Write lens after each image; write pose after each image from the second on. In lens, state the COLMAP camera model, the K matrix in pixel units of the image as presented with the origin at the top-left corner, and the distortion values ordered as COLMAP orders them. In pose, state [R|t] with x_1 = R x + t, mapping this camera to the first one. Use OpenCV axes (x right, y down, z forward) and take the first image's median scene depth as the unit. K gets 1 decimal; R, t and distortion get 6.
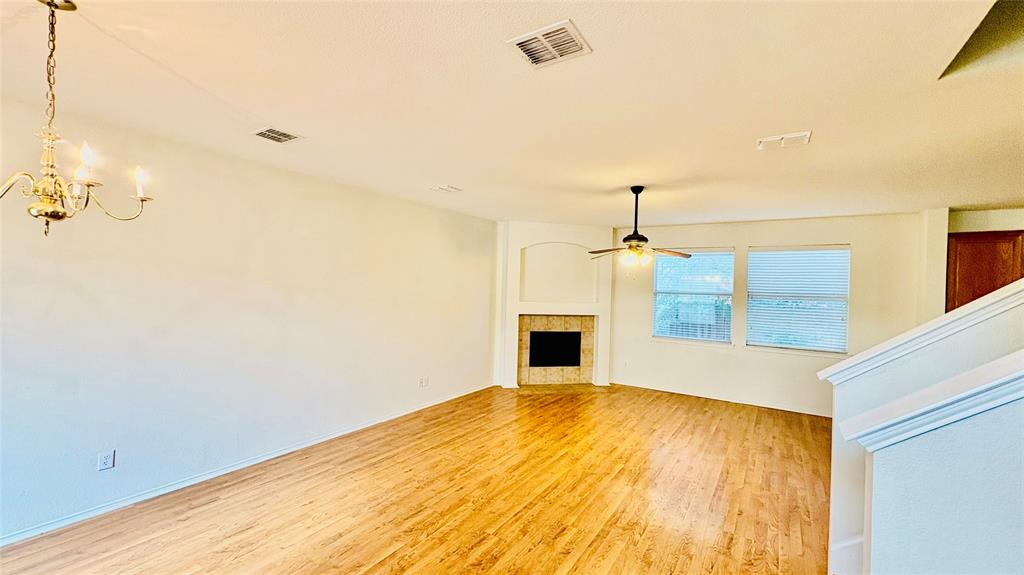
lens RADIAL K [[408.8, 0, 509.7], [0, 408.8, 284.9], [0, 0, 1]] dist [0.000779, 0.000036]
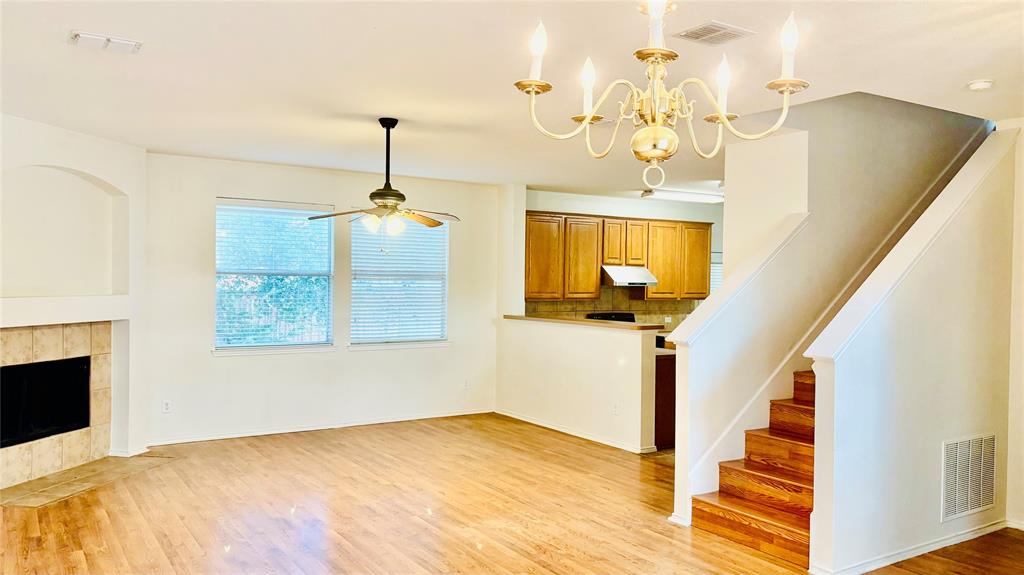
lens RADIAL K [[789.3, 0, 510.9], [0, 789.3, 290.5], [0, 0, 1]] dist [0.011660, 0.004521]
pose [[0.395346, -0.037291, 0.917775, -0.670551], [-0.006229, 0.999044, 0.043276, -0.009485], [-0.918511, -0.022826, 0.394736, 0.232477]]
